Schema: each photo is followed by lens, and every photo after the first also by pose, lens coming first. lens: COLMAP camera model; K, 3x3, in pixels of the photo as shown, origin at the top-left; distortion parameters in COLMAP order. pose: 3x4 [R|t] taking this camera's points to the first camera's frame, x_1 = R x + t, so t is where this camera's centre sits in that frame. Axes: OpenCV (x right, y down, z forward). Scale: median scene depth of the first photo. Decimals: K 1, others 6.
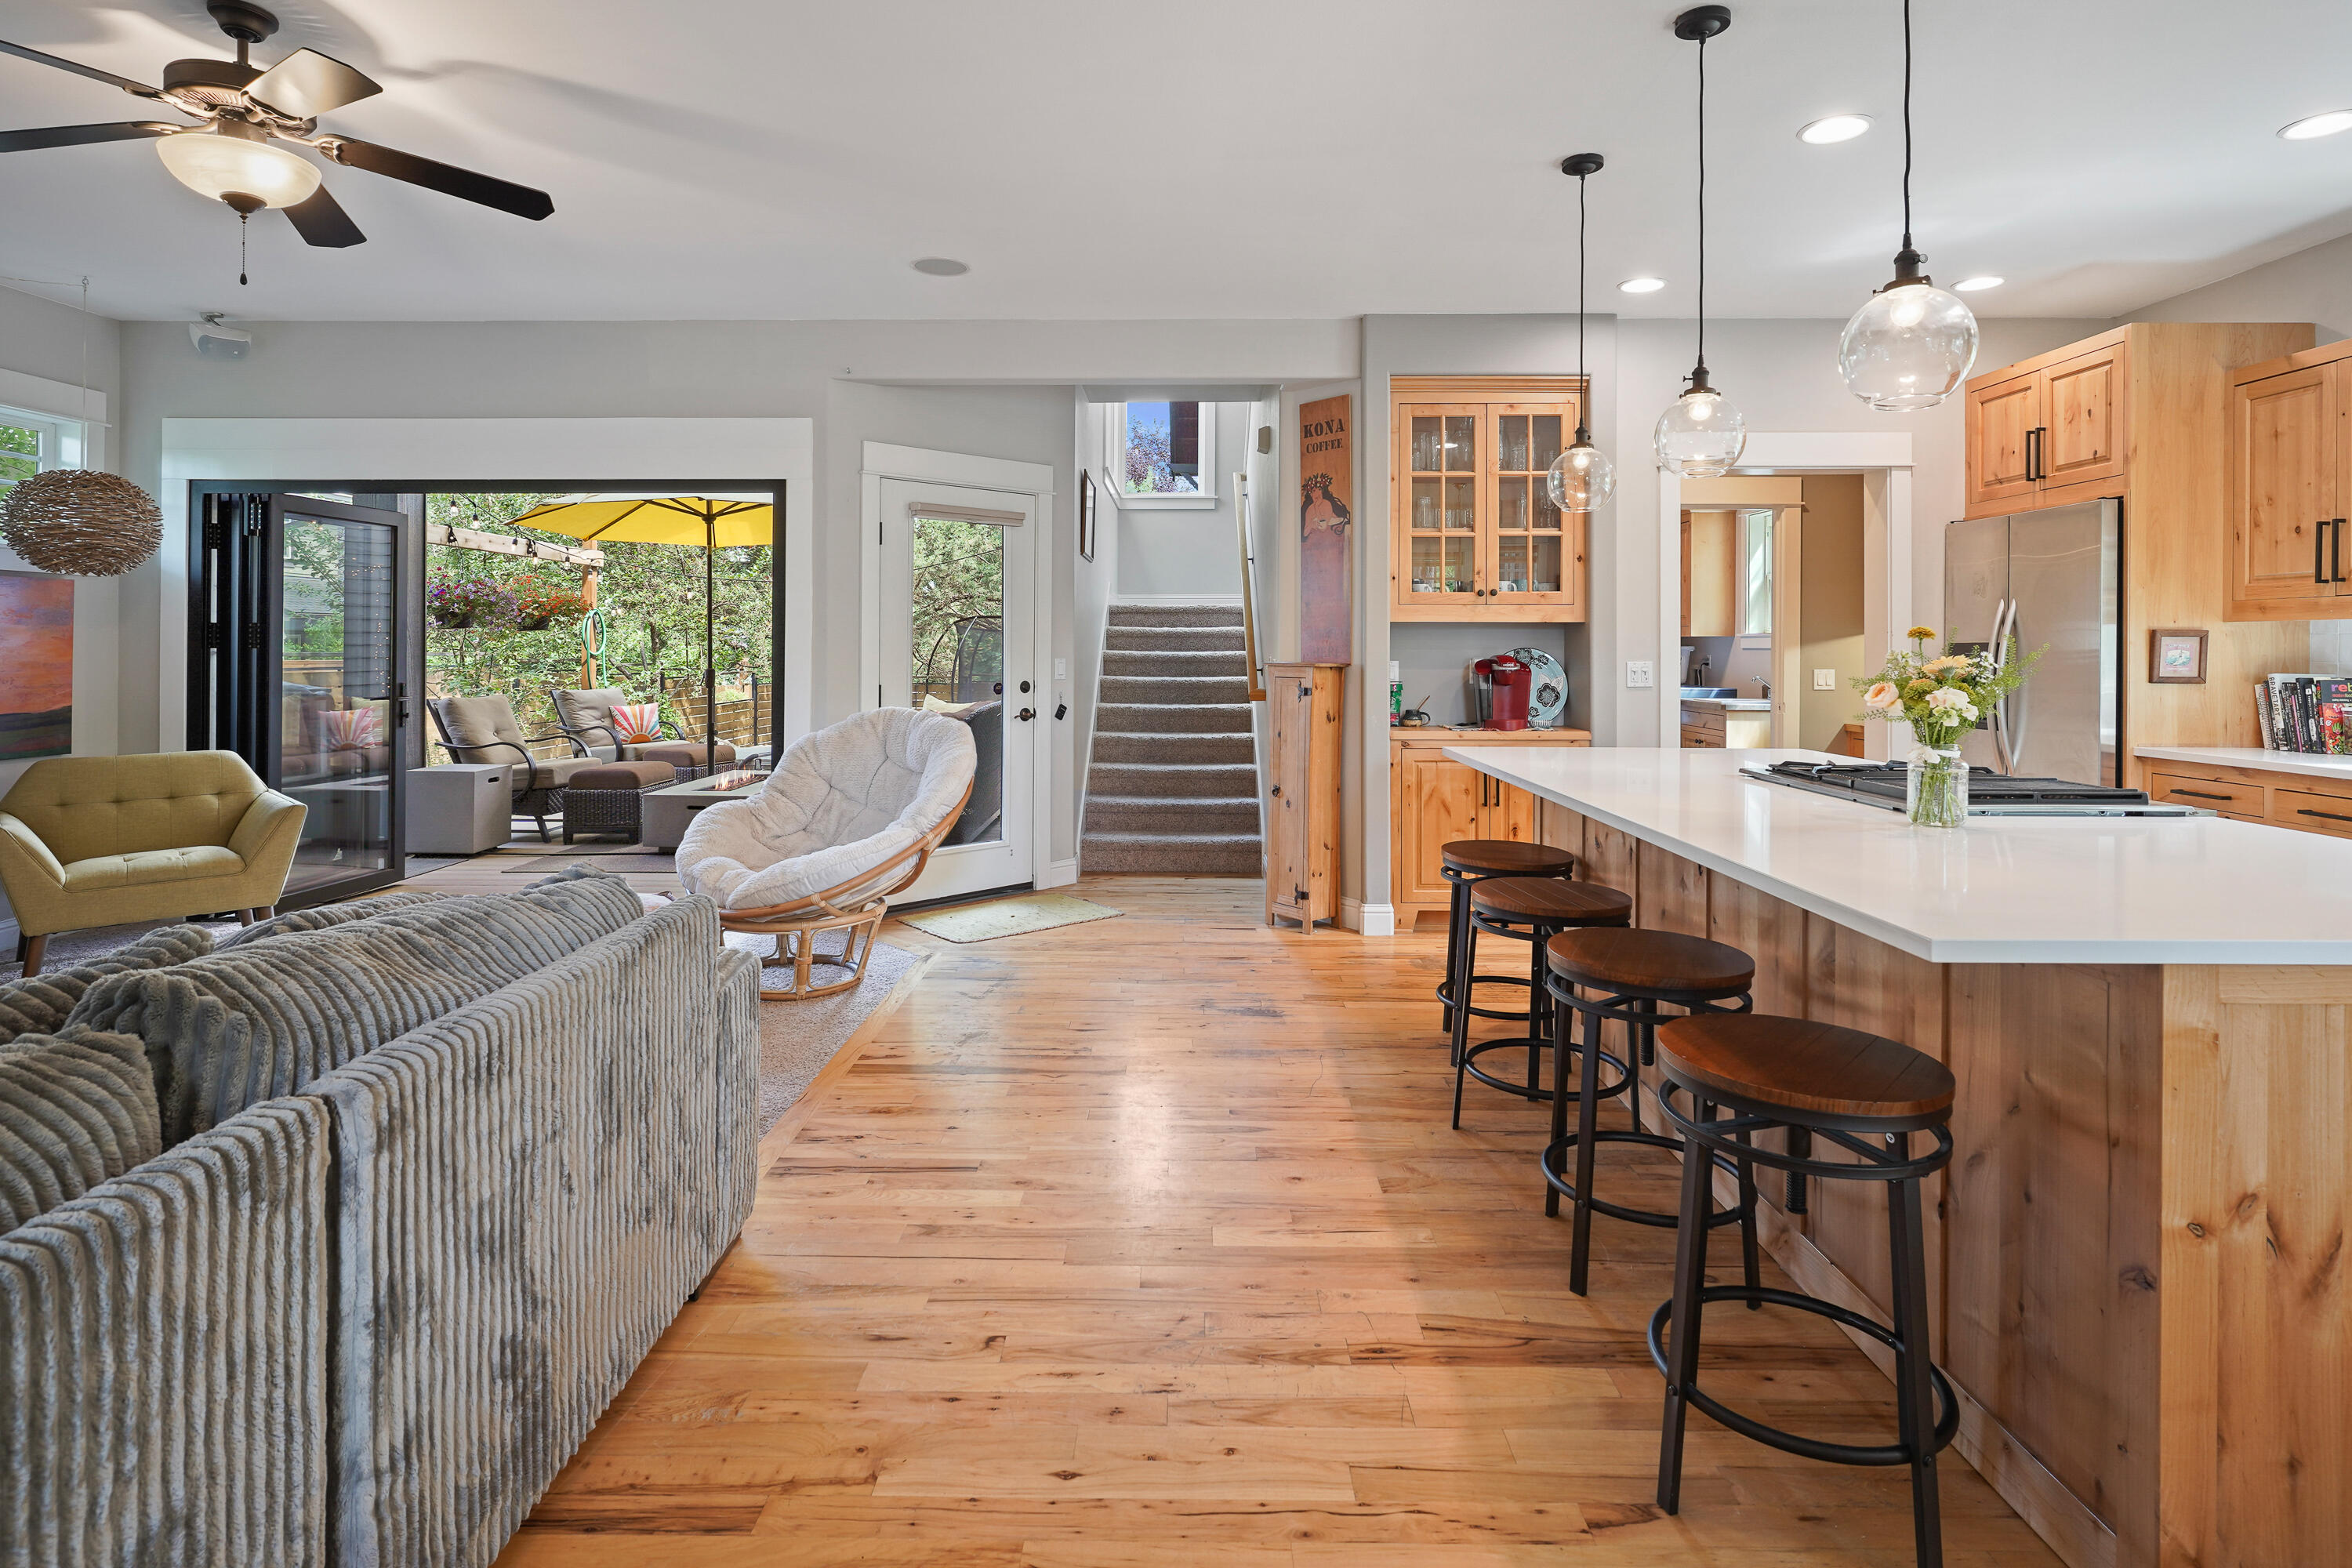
lens RADIAL K [[1192.4, 0, 1169.2], [0, 1192.4, 645.1], [0, 0, 1]] dist [-0.015952, 0.008185]
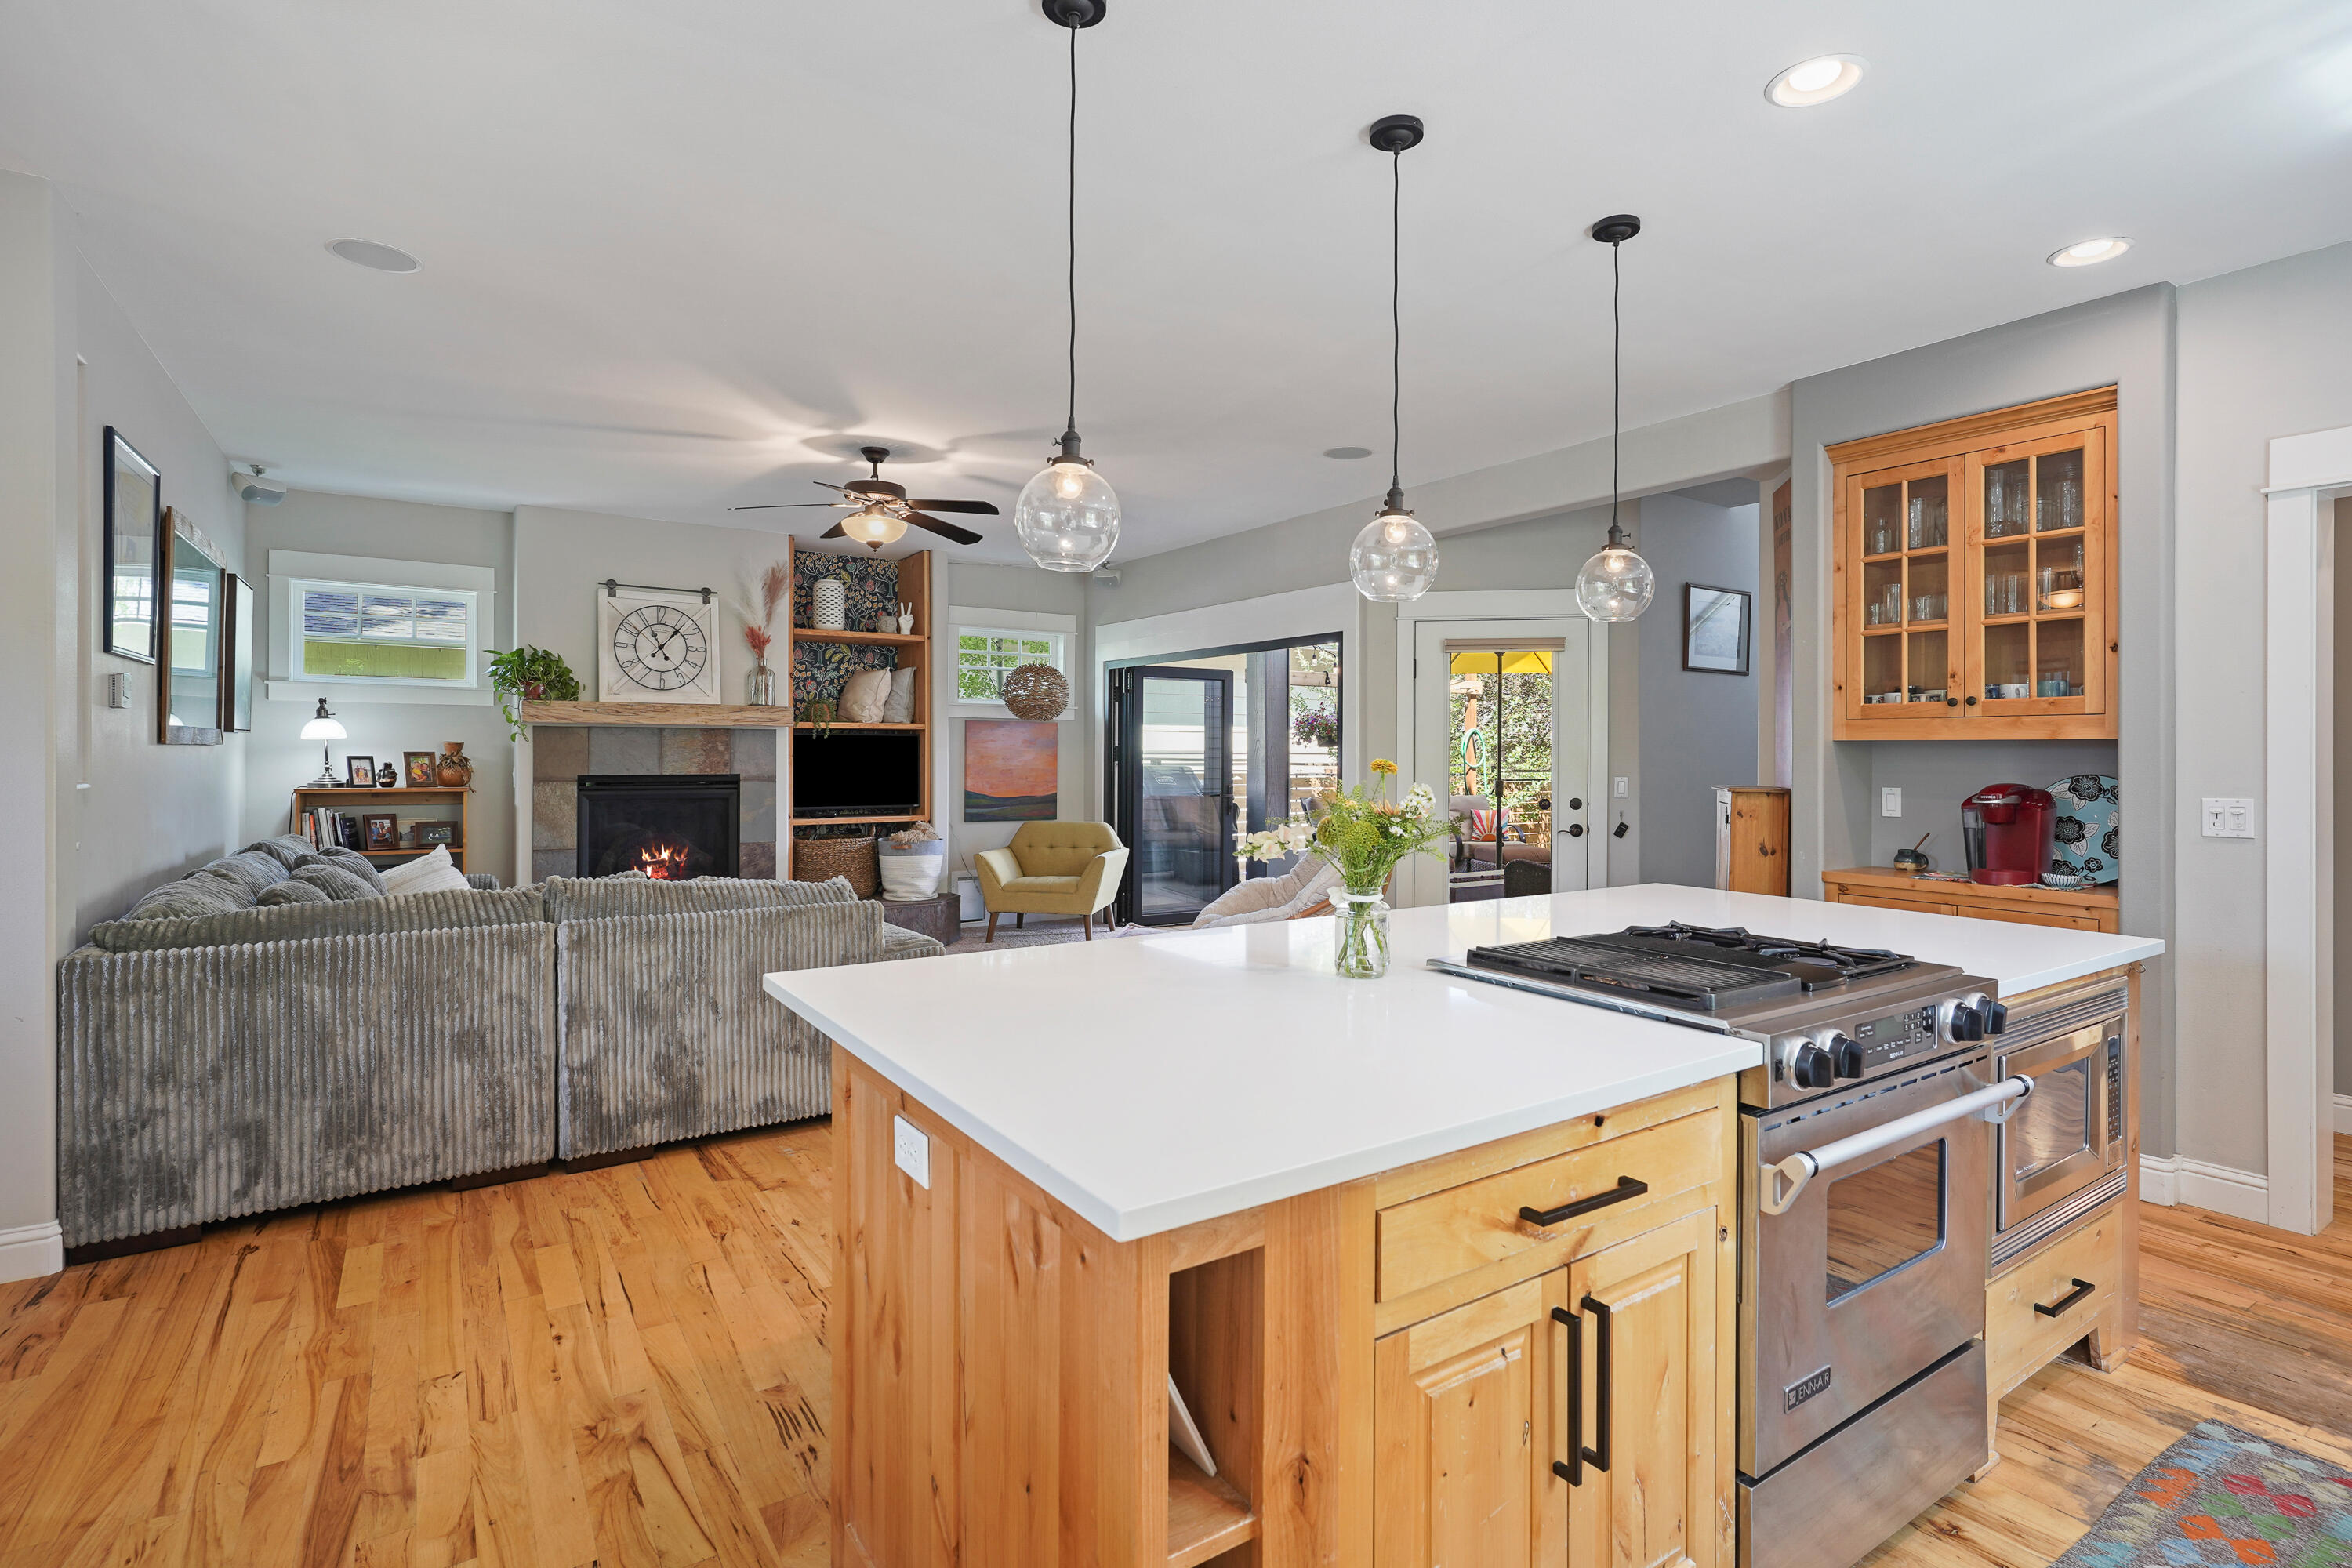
lens RADIAL K [[1138.6, 0, 1174.8], [0, 1138.6, 752.2], [0, 0, 1]] dist [-0.004395, -0.000263]
pose [[0.562175, 0.000948, -0.827018, 0.591395], [-0.003988, 0.999991, -0.001565, -0.008208], [0.827008, 0.004178, 0.562174, 0.173638]]
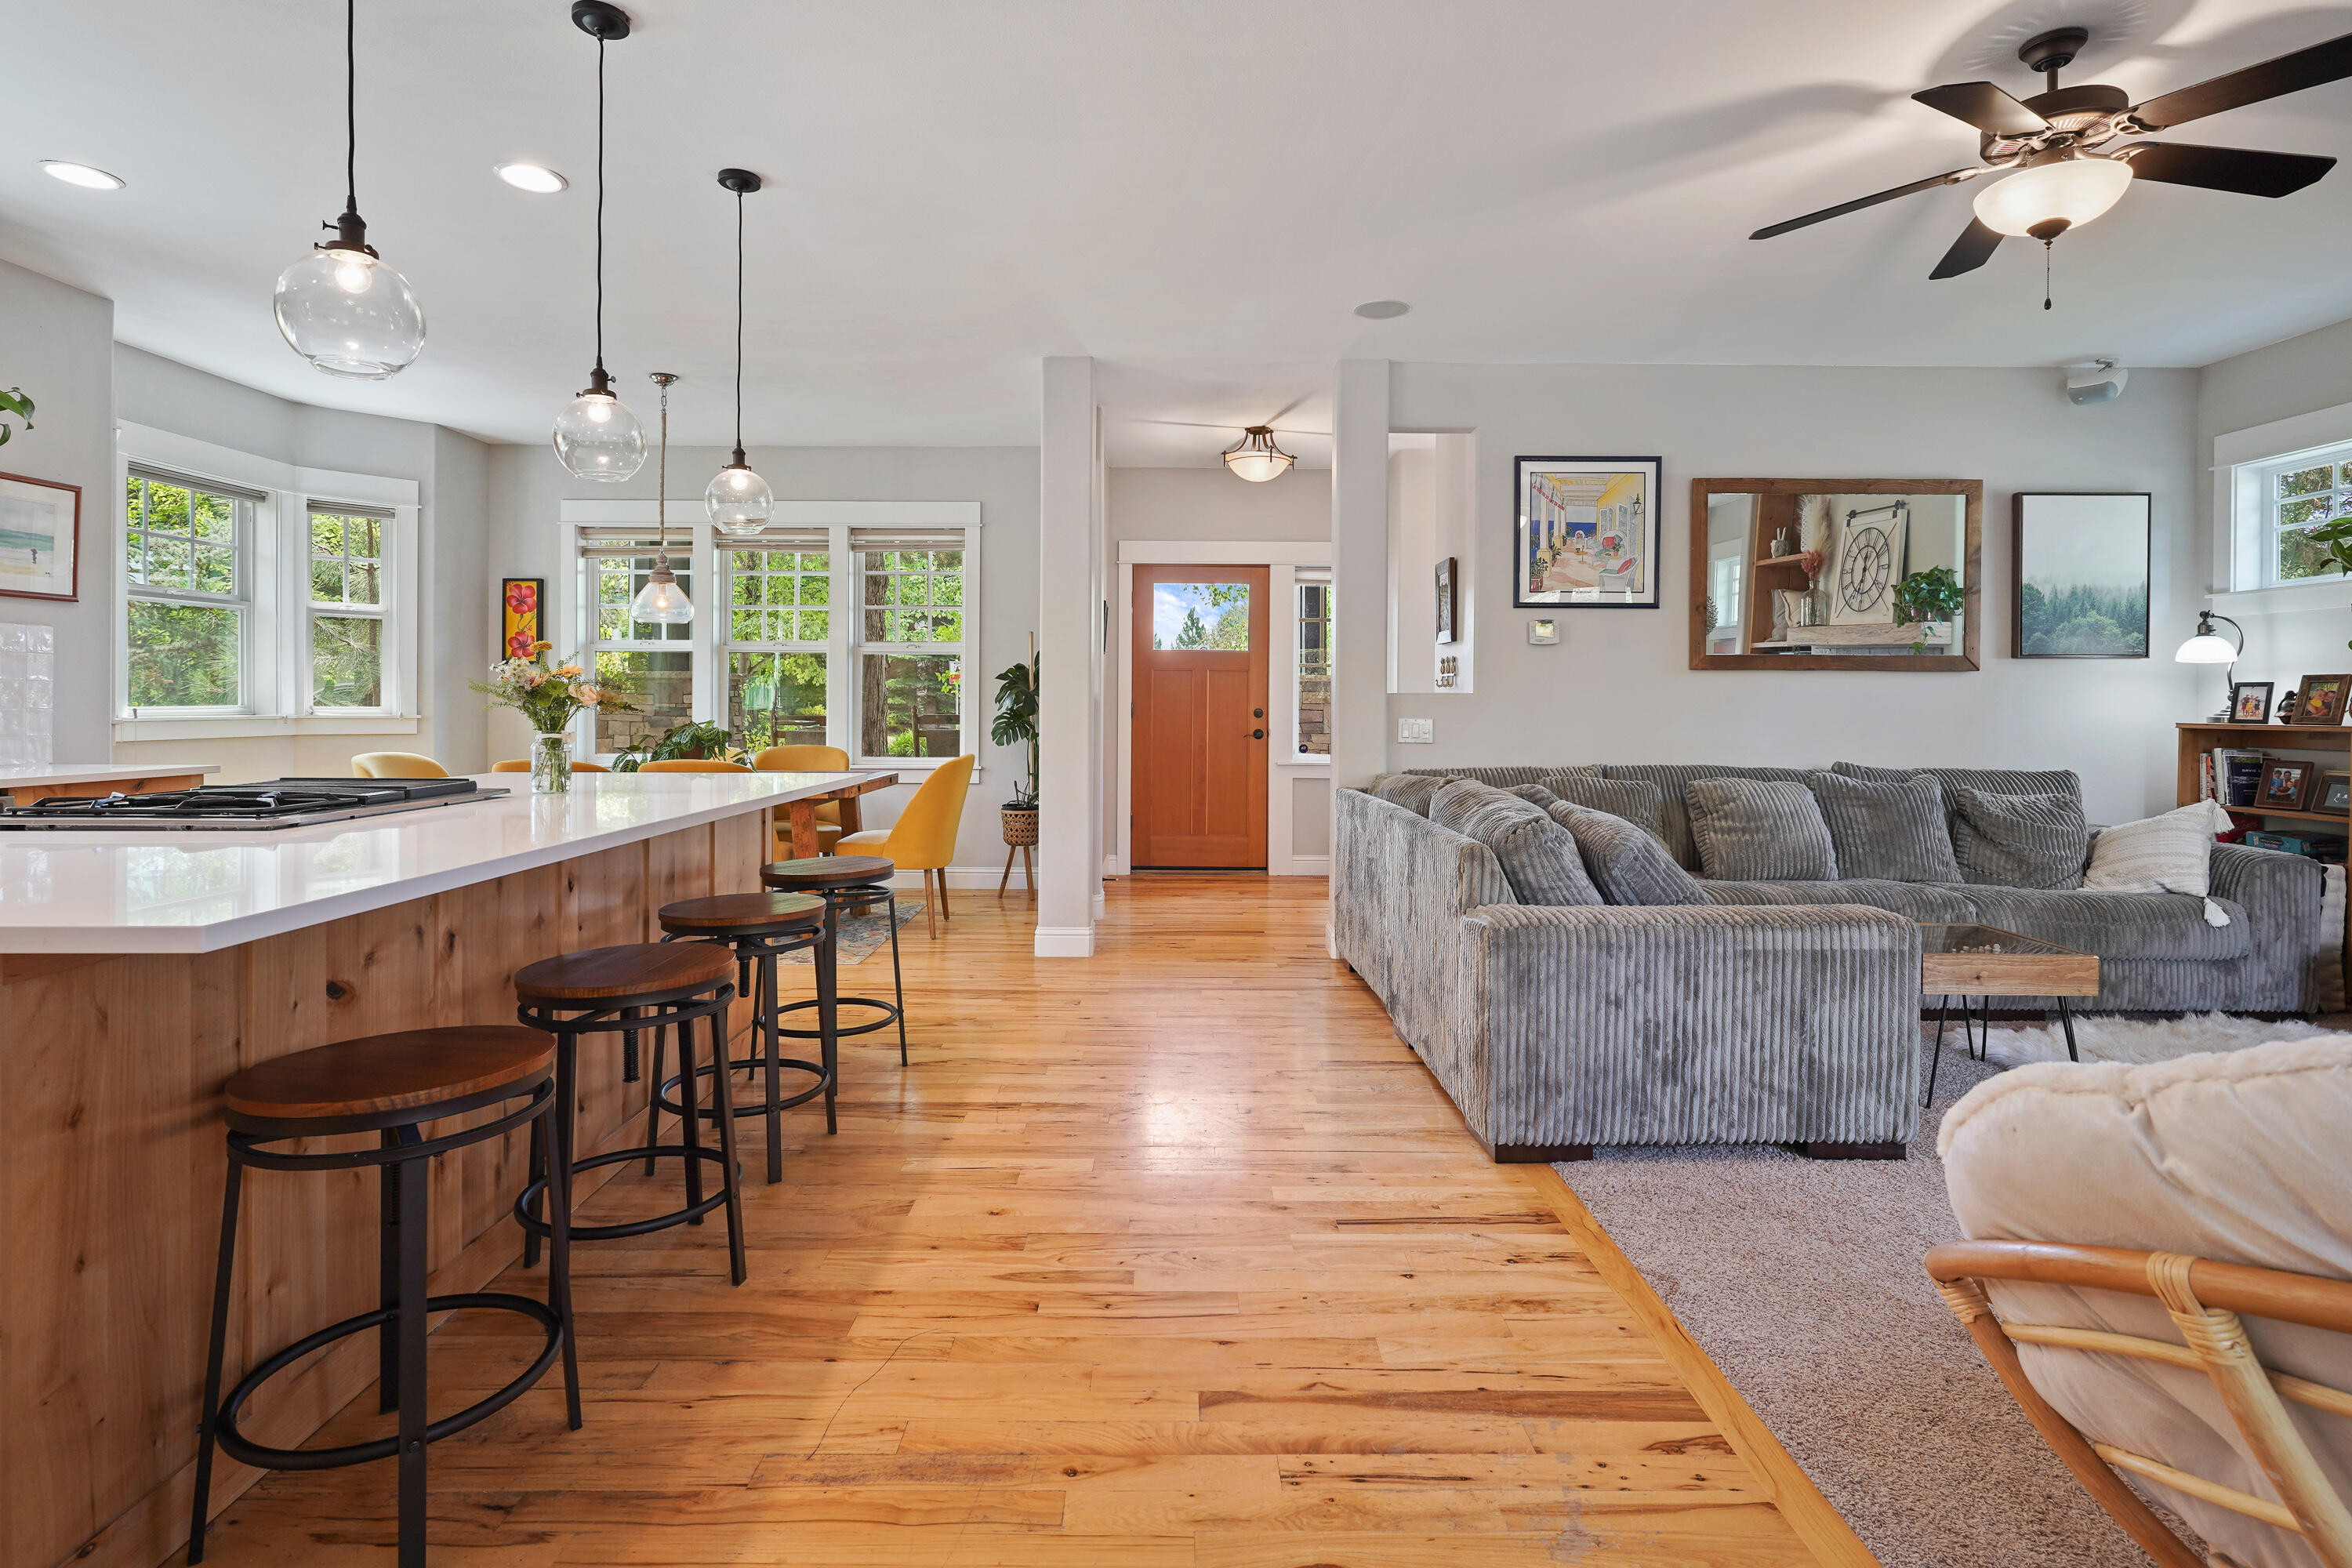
lens RADIAL K [[1148.4, 0, 1178.9], [0, 1148.4, 717.7], [0, 0, 1]] dist [-0.007951, -0.000050]
pose [[-0.999656, -0.007407, -0.025178, -0.007873], [-0.007697, 0.999905, 0.011431, 0.022300], [0.025091, 0.011620, -0.999618, 1.037058]]
